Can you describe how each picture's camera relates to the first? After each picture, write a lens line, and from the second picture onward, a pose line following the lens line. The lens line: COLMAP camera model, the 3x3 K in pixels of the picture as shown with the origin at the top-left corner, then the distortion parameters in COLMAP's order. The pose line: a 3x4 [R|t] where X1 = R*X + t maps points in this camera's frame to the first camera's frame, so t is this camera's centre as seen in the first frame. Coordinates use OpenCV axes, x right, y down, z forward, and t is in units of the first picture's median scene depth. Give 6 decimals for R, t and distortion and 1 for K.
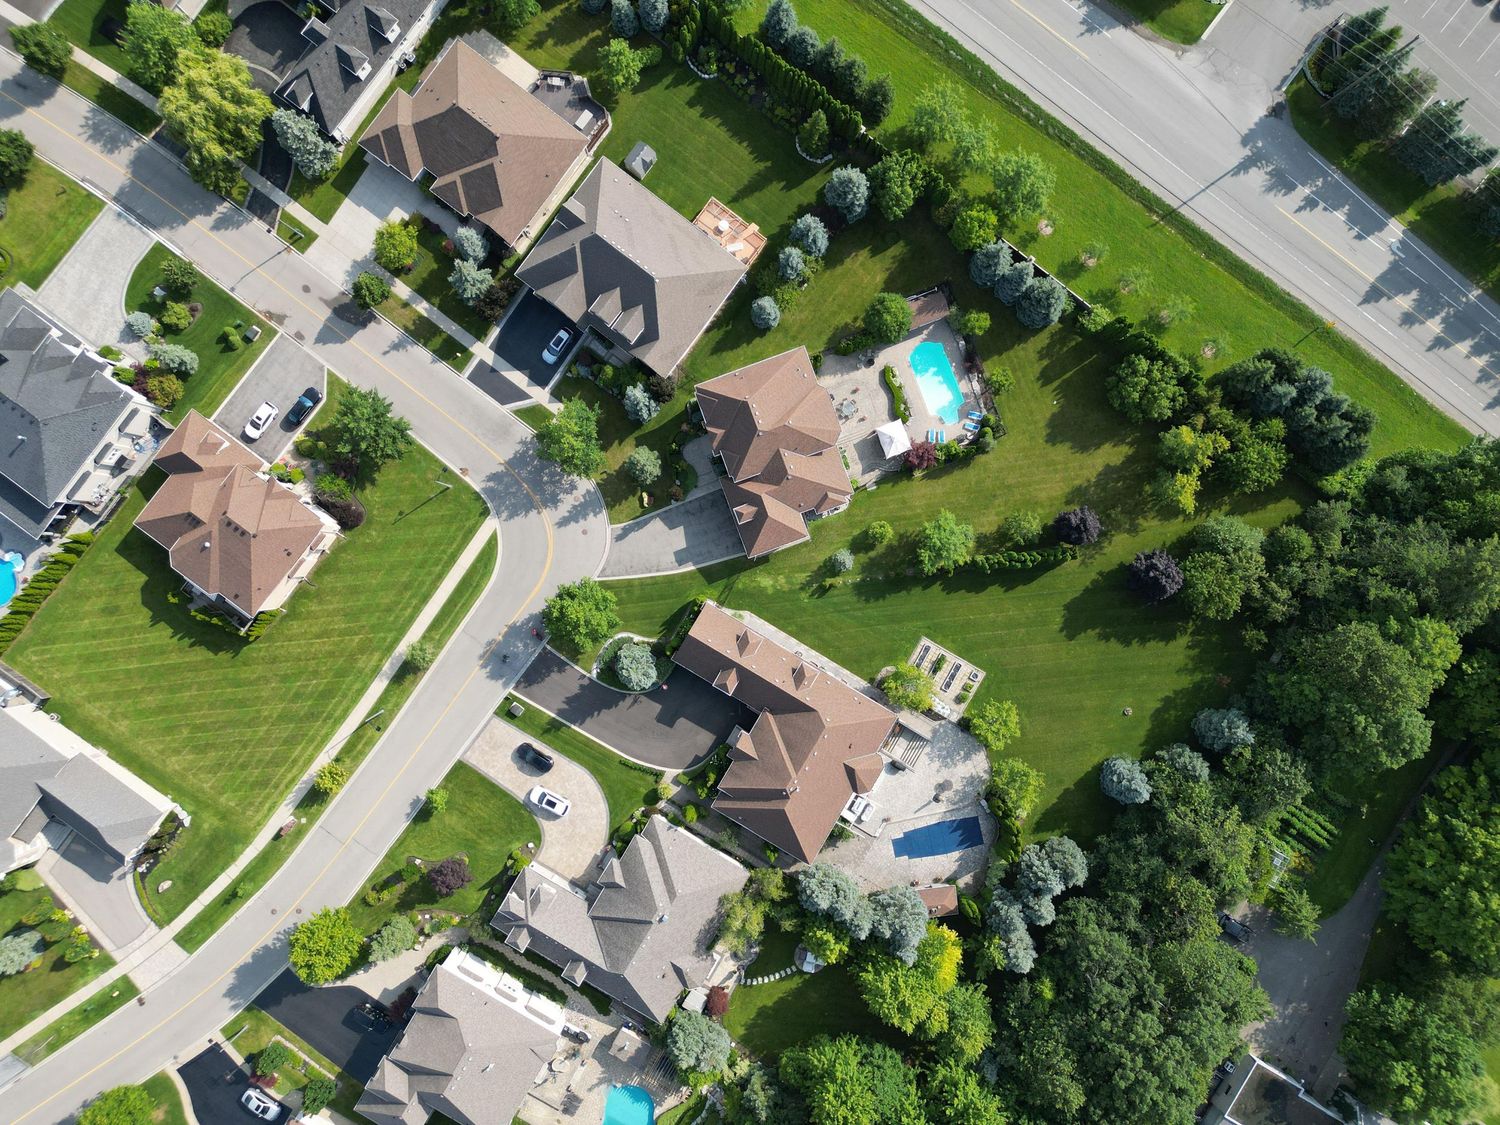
lens RADIAL K [[1043.9, 0, 742.4], [0, 1043.9, 565.8], [0, 0, 1]] dist [0.062770, -0.055078]
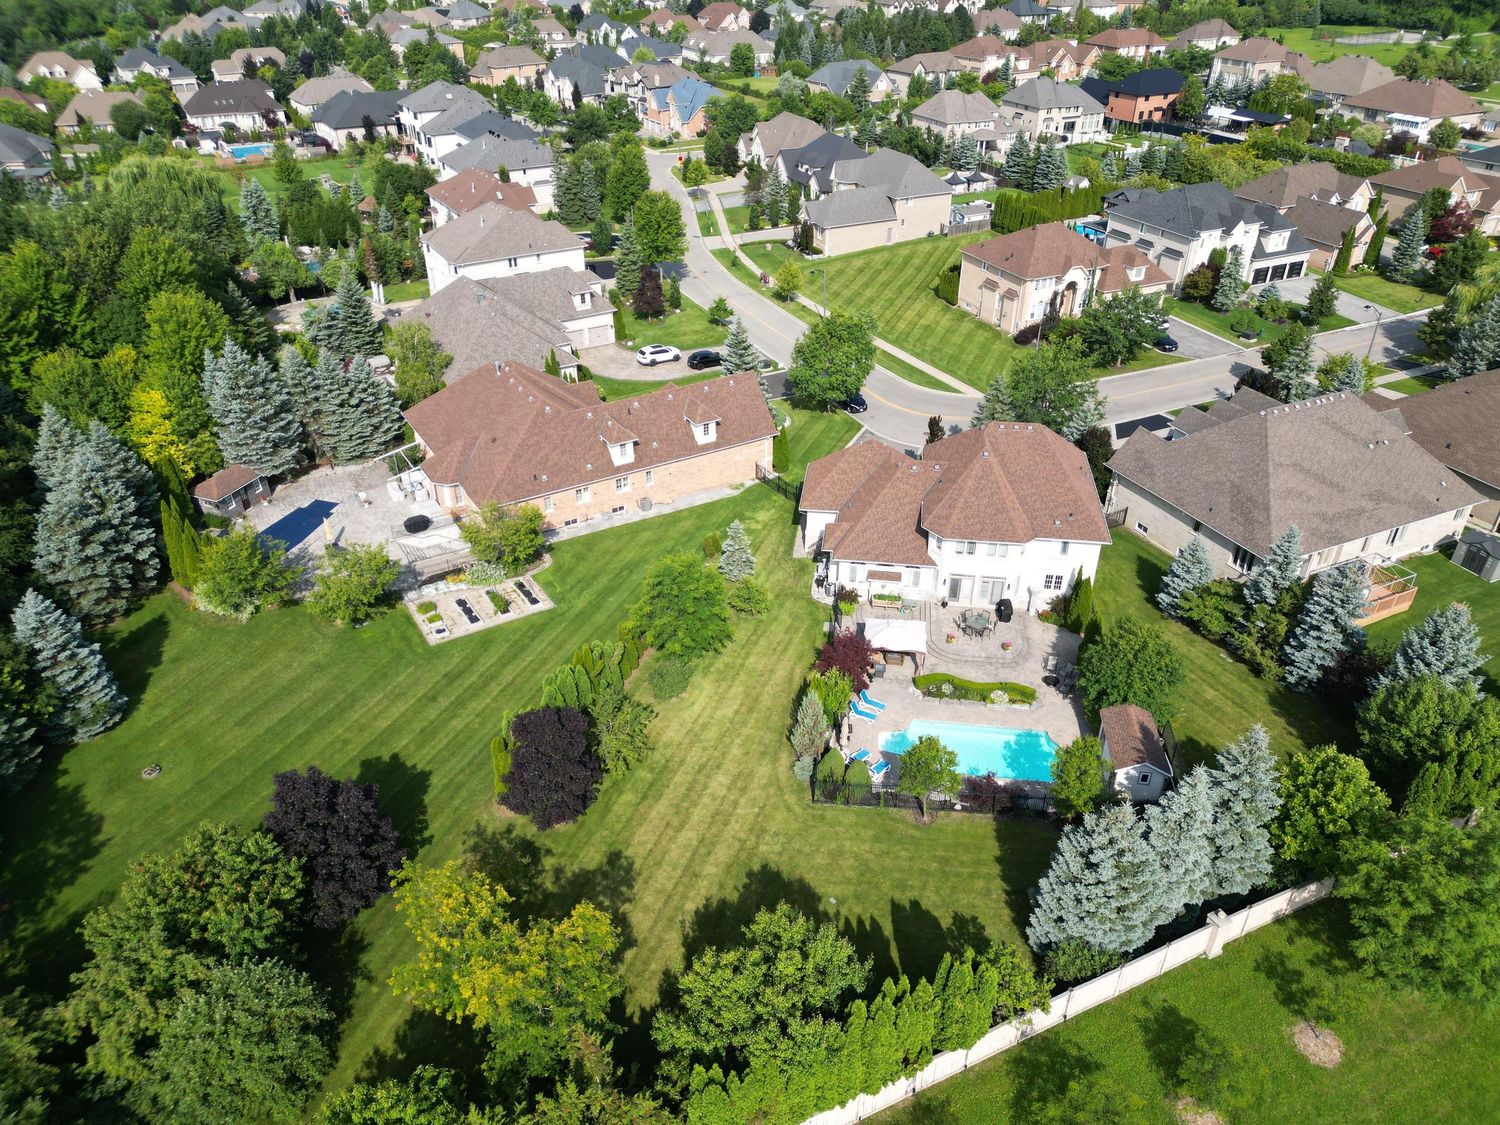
lens RADIAL K [[1043.9, 0, 743.1], [0, 1043.9, 562.2], [0, 0, 1]] dist [0.062770, -0.055078]
pose [[-0.473903, 0.459729, -0.751043, 0.547751], [-0.880463, -0.261110, 0.395735, -0.246834], [-0.014174, 0.848806, 0.528515, 0.672036]]
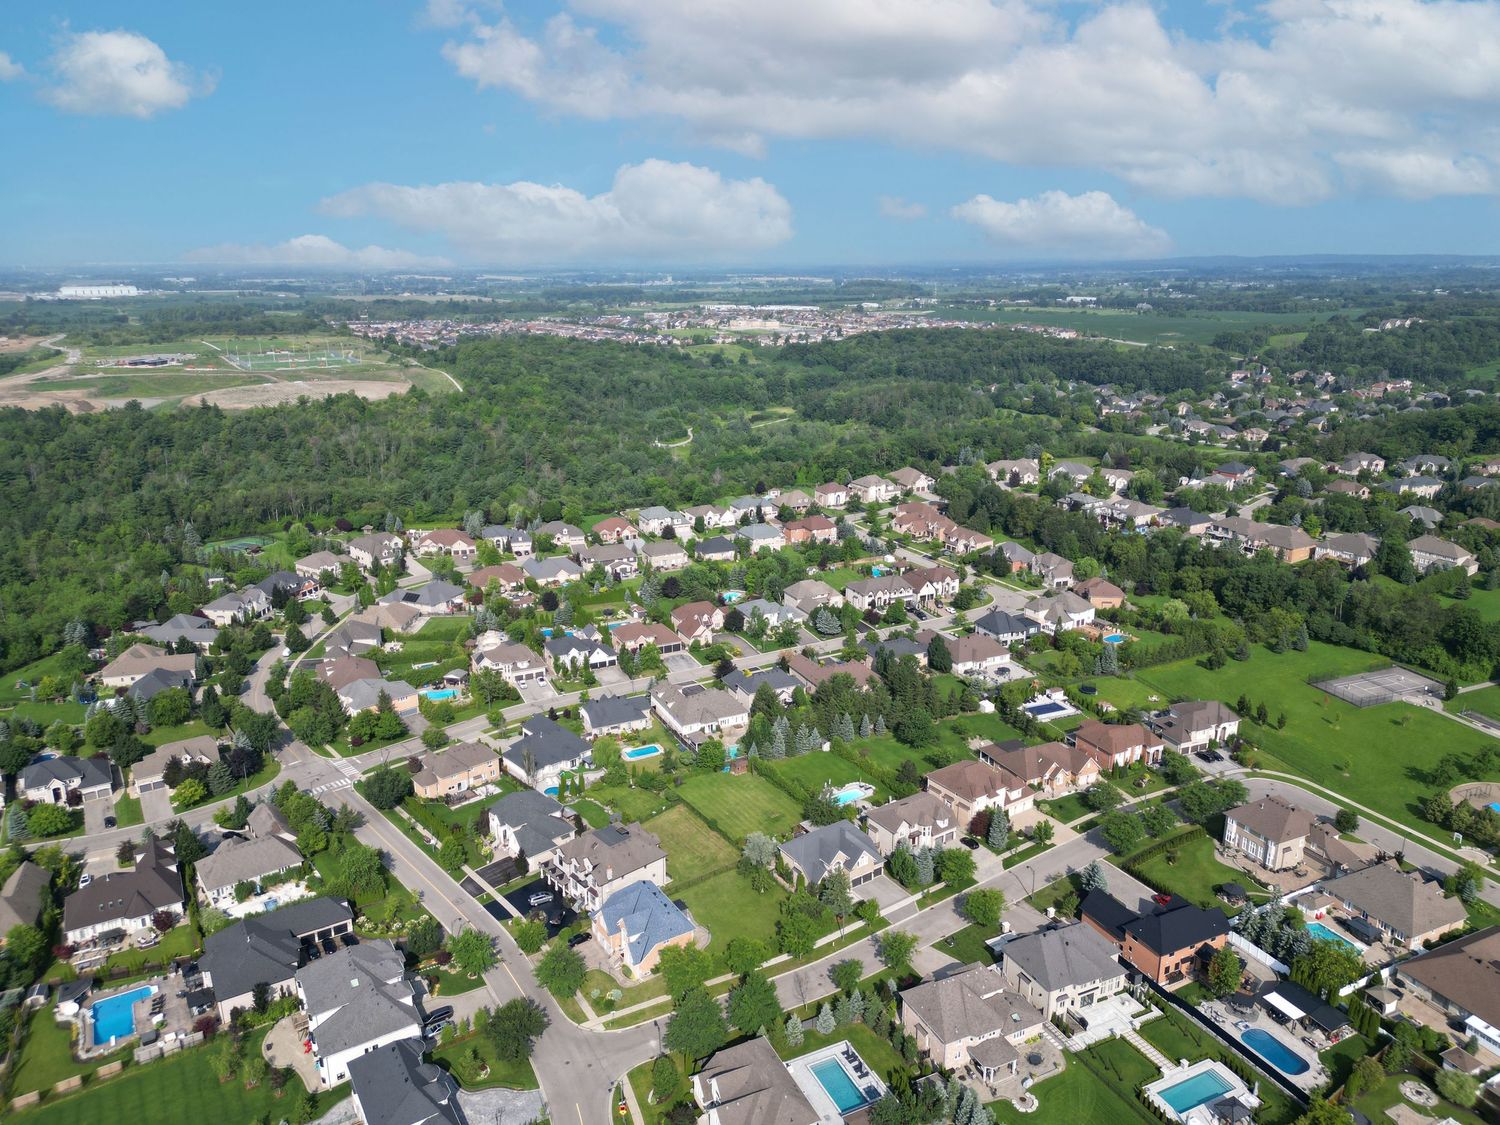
lens RADIAL K [[1043.9, 0, 743.3], [0, 1043.9, 564.4], [0, 0, 1]] dist [0.062770, -0.055078]
pose [[-0.463195, 0.238488, -0.853565, 0.294703], [-0.886192, -0.136254, 0.442830, -0.129143], [-0.010692, 0.961540, 0.274458, 0.359667]]
